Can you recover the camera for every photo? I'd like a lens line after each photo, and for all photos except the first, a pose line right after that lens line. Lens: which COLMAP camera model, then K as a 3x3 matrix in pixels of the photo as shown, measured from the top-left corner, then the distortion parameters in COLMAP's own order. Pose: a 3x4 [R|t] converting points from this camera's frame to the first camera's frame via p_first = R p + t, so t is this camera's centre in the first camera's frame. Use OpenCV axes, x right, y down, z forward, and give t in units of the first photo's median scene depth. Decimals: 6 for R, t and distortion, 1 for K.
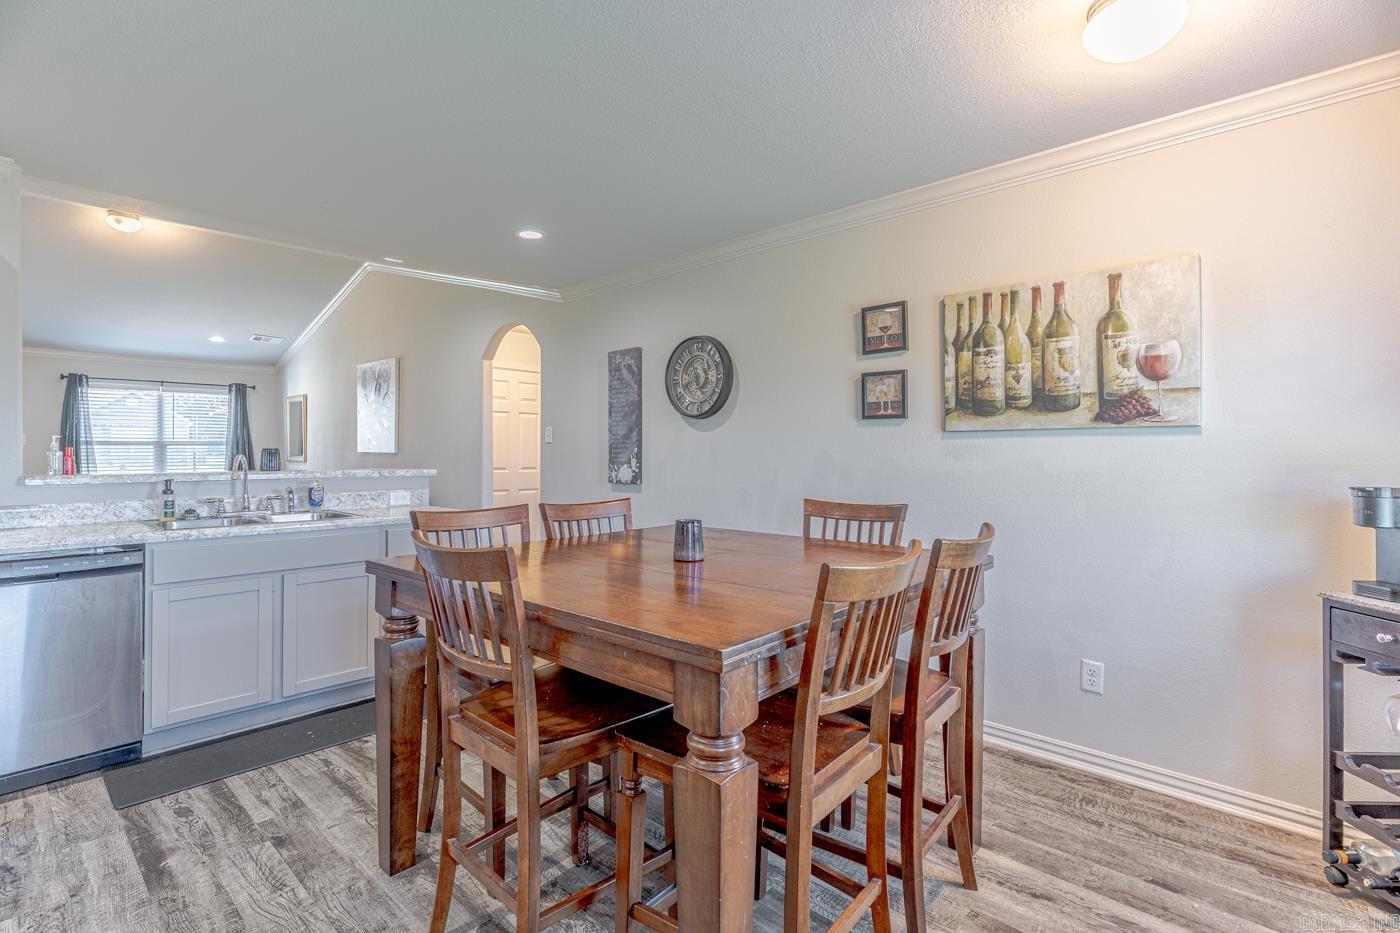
lens RADIAL K [[669.2, 0, 688.2], [0, 669.2, 452.4], [0, 0, 1]] dist [0.002859, -0.000052]
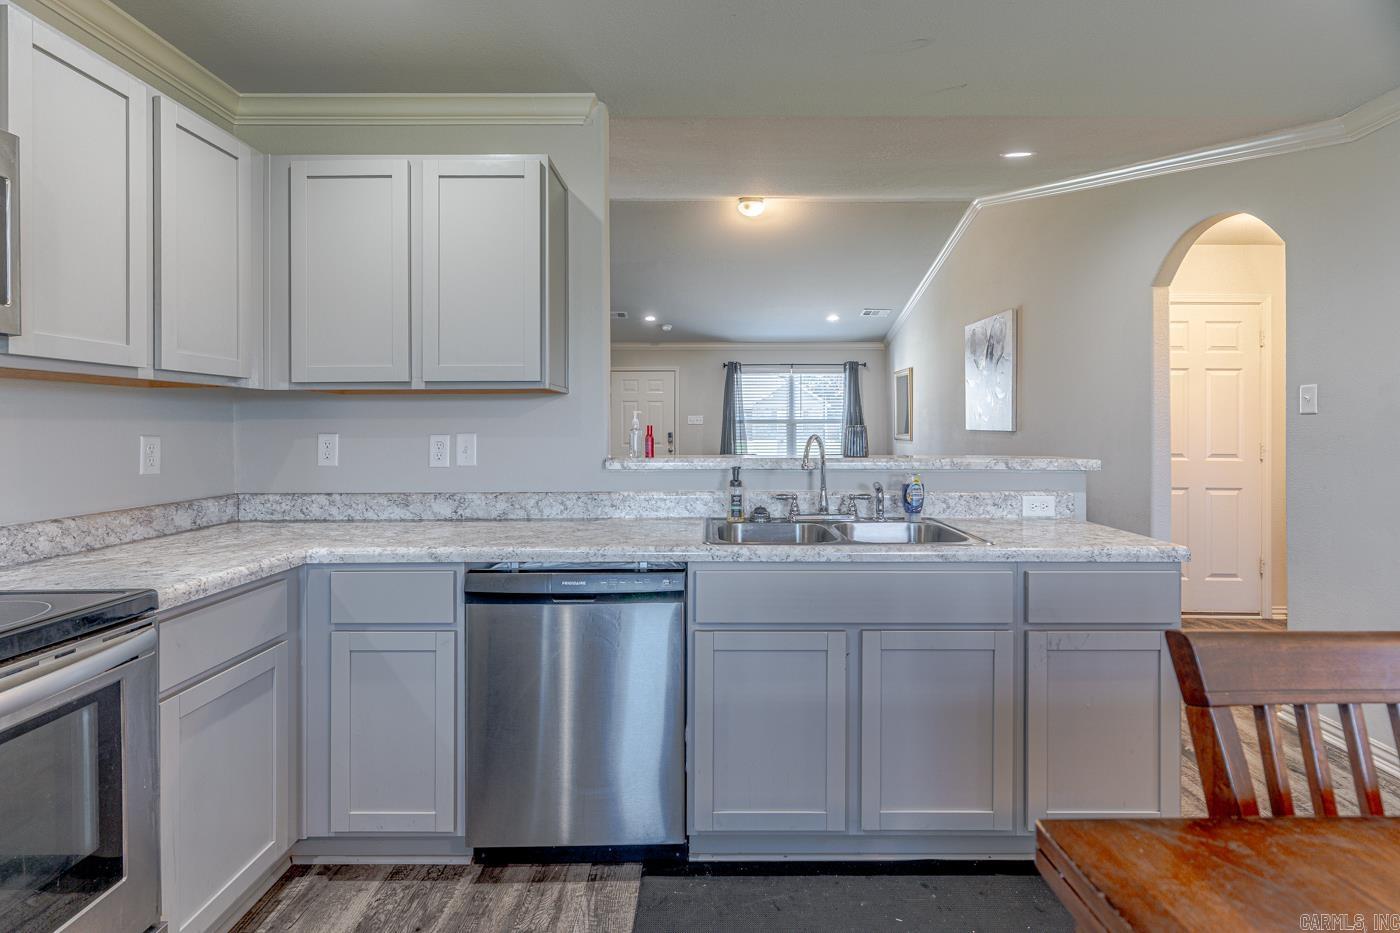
lens RADIAL K [[669.2, 0, 713.7], [0, 669.2, 425.4], [0, 0, 1]] dist [0.002859, -0.000052]
pose [[0.687361, -0.003971, -0.726305, -0.236899], [-0.000264, 0.999984, -0.005718, -0.002311], [0.726316, 0.004122, 0.687348, 0.451602]]
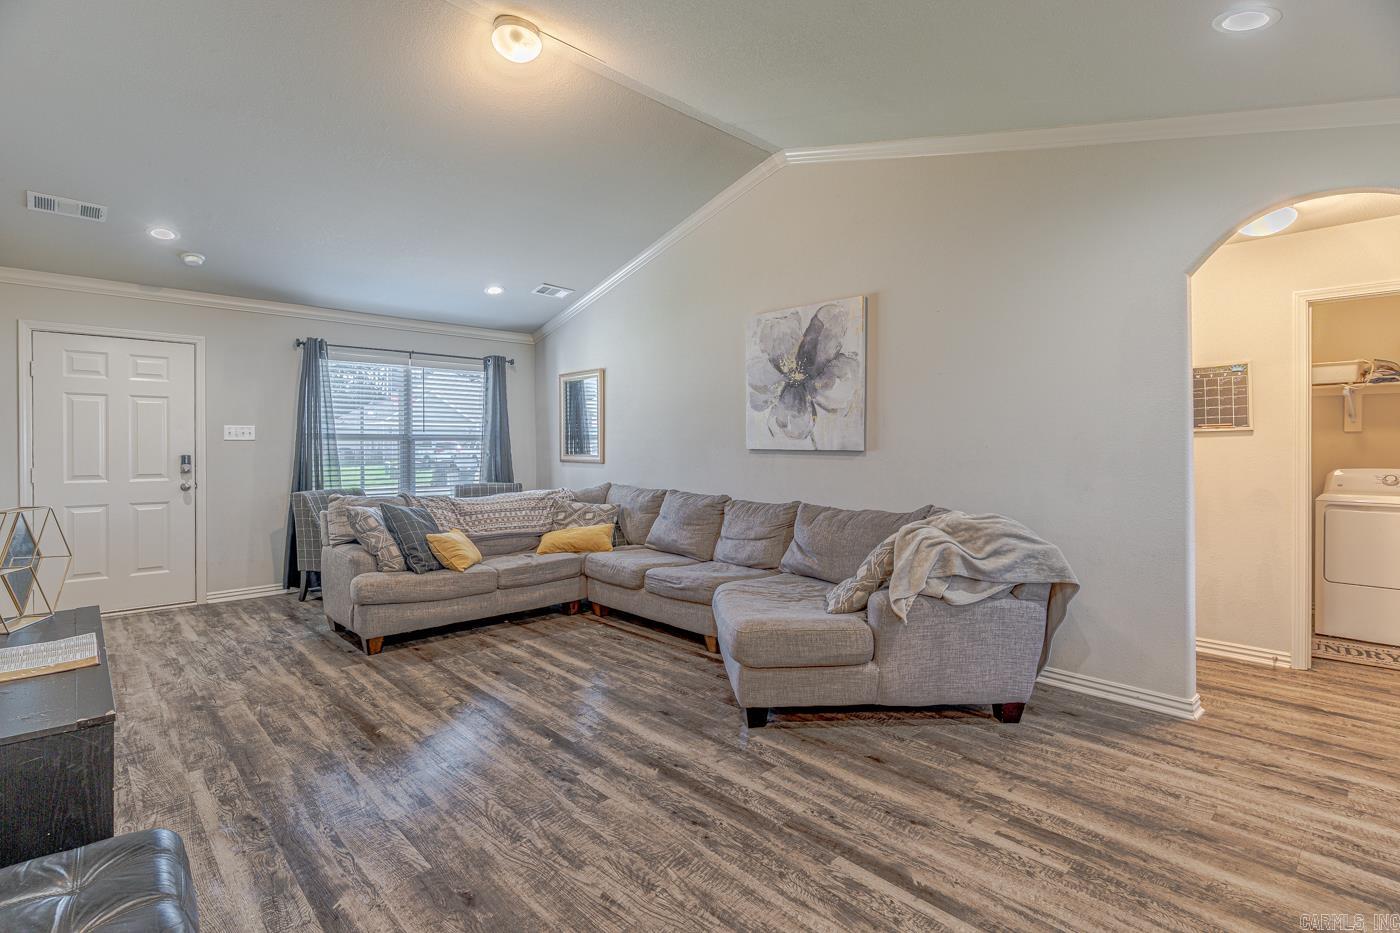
lens RADIAL K [[669.2, 0, 691.8], [0, 669.2, 445.9], [0, 0, 1]] dist [0.002859, -0.000052]
pose [[0.998012, -0.002215, -0.062978, -1.196547], [0.001998, 0.999992, -0.003511, -0.002691], [0.062985, 0.003378, 0.998009, 0.808913]]
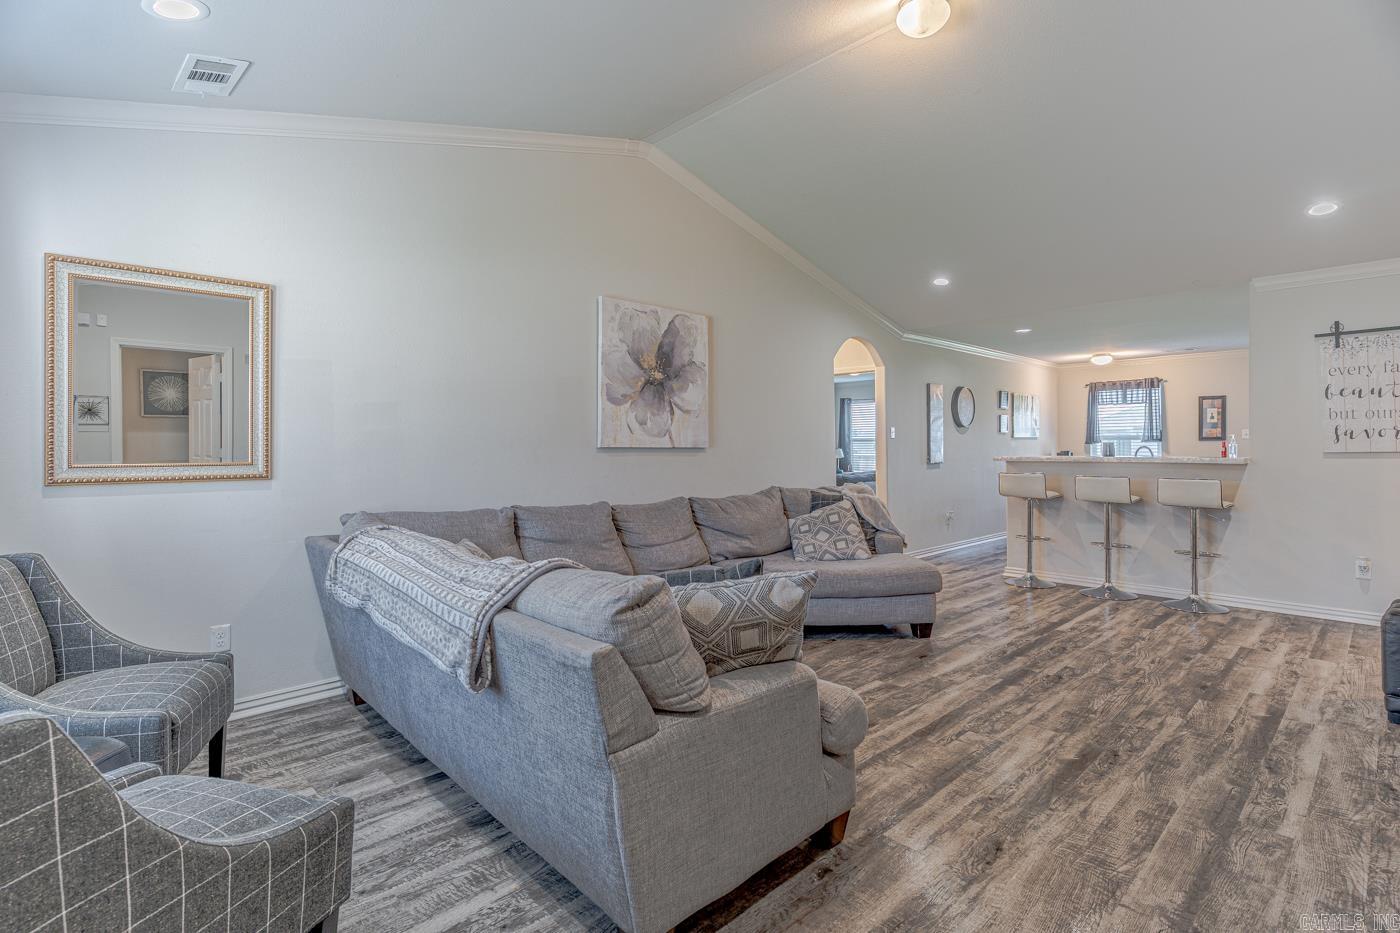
lens RADIAL K [[669.2, 0, 702.3], [0, 669.2, 441.6], [0, 0, 1]] dist [0.002859, -0.000052]
pose [[0.051818, 0.003895, 0.998649, -2.519185], [0.004649, 0.999981, -0.004142, -0.005349], [-0.998646, 0.004858, 0.051799, 2.098590]]
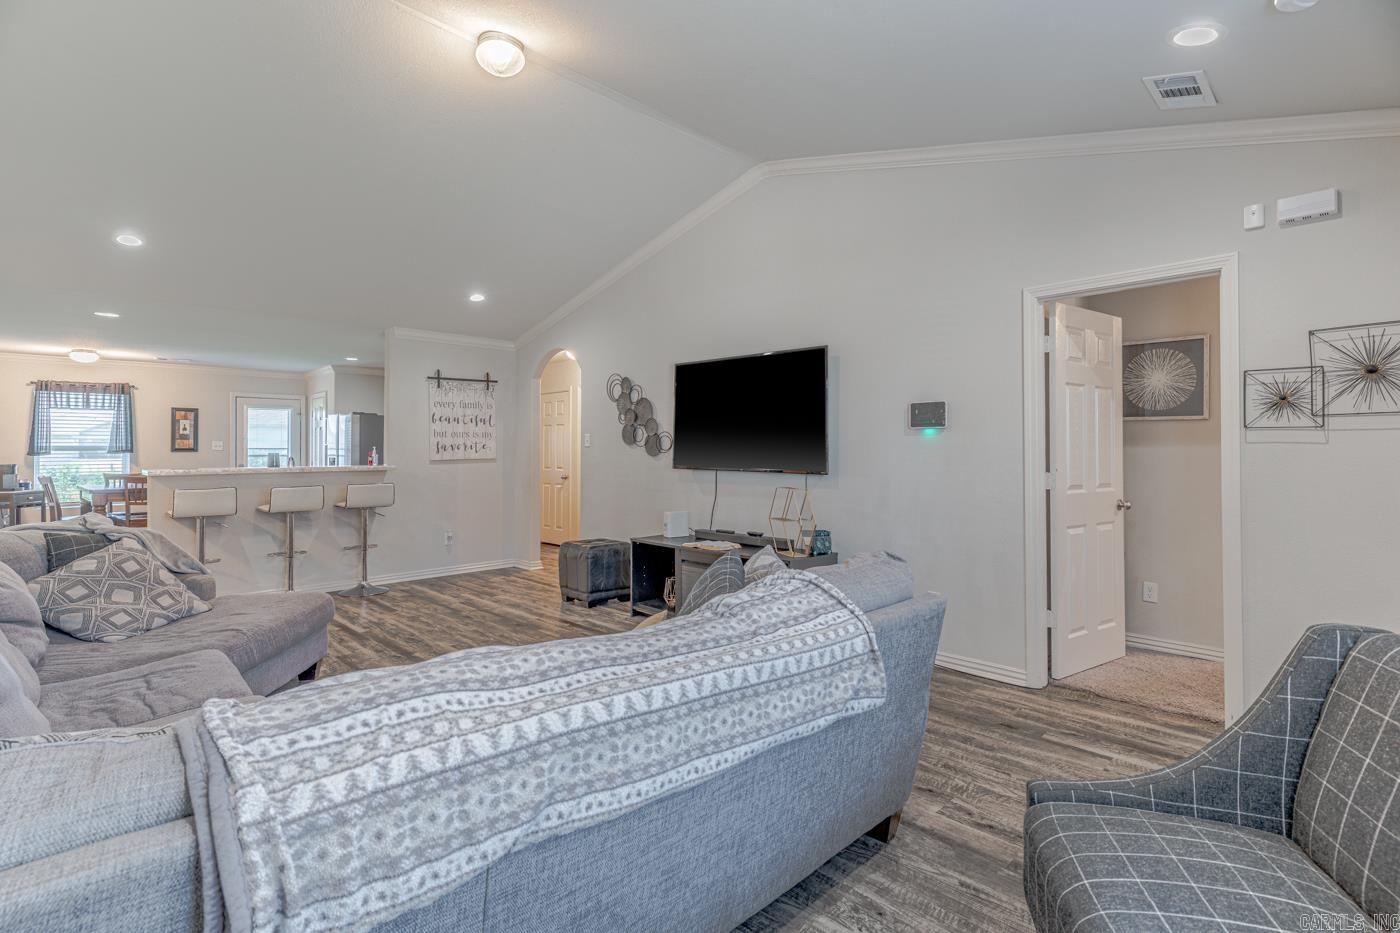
lens RADIAL K [[669.2, 0, 681.4], [0, 669.2, 444.3], [0, 0, 1]] dist [0.002859, -0.000052]
pose [[-0.998969, 0.003555, 0.045267, -1.855106], [0.003085, 0.999941, -0.010460, -0.007233], [-0.045302, -0.010310, -0.998920, 2.857325]]
